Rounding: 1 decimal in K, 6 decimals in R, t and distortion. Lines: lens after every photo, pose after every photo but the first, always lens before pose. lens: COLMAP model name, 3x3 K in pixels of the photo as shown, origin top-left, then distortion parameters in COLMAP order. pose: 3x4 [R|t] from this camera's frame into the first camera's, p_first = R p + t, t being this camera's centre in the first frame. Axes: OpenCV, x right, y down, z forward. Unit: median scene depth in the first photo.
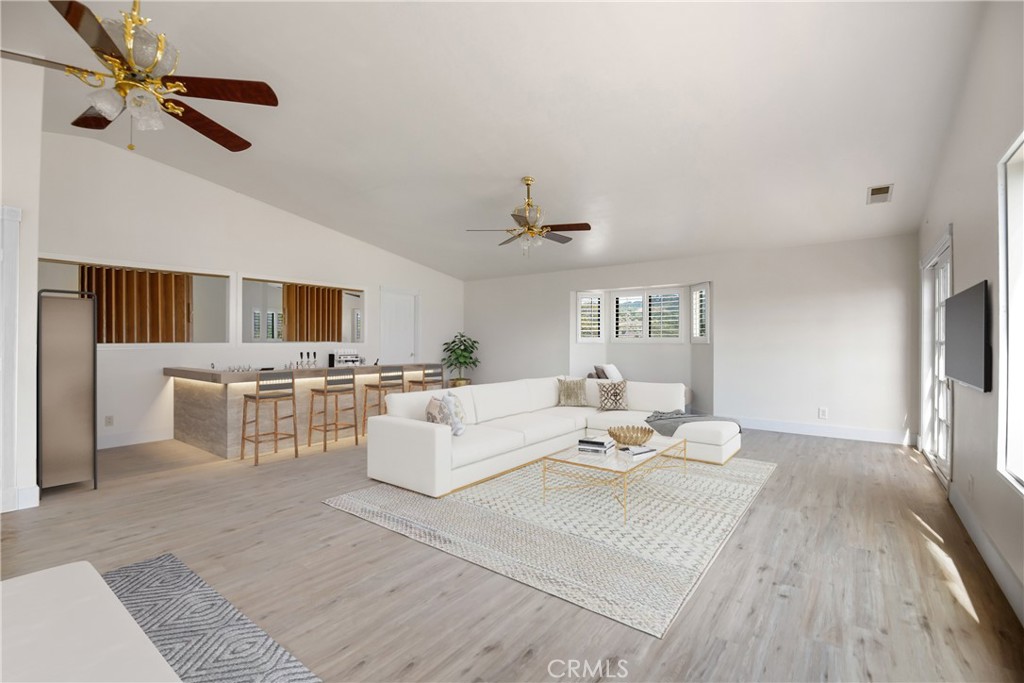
lens RADIAL K [[456.2, 0, 512.2], [0, 456.2, 349.2], [0, 0, 1]] dist [-0.016617, -0.005298]
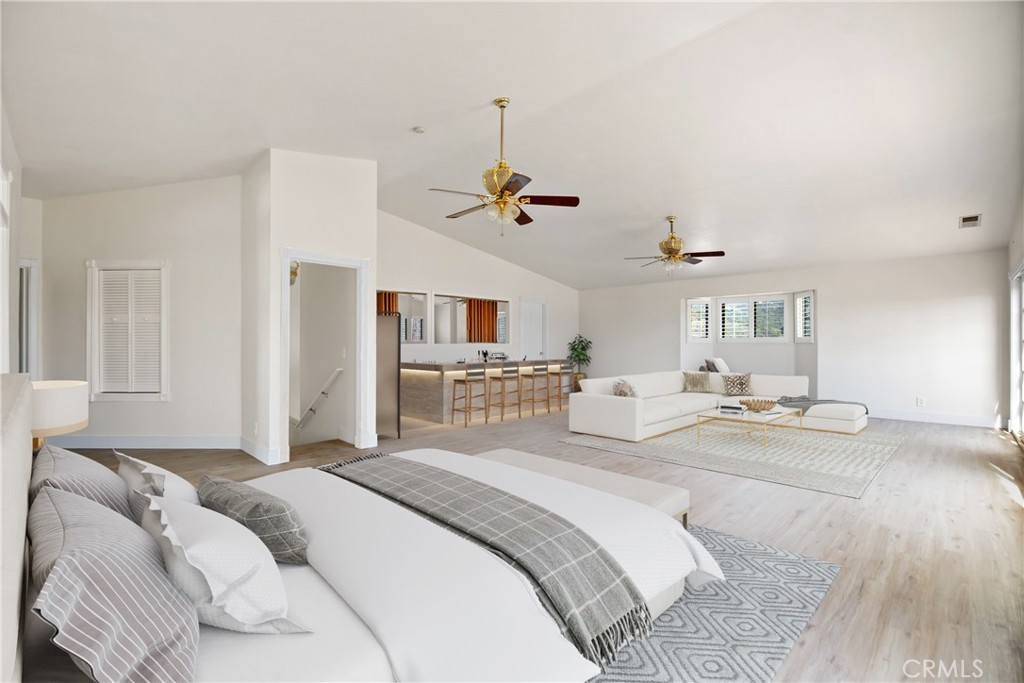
lens RADIAL K [[456.2, 0, 494.3], [0, 456.2, 349.4], [0, 0, 1]] dist [-0.016617, -0.005298]
pose [[0.988106, -0.000664, -0.153770, -0.251378], [0.000512, 0.999999, -0.001027, 0.007646], [0.153770, 0.000937, 0.988106, -0.353081]]
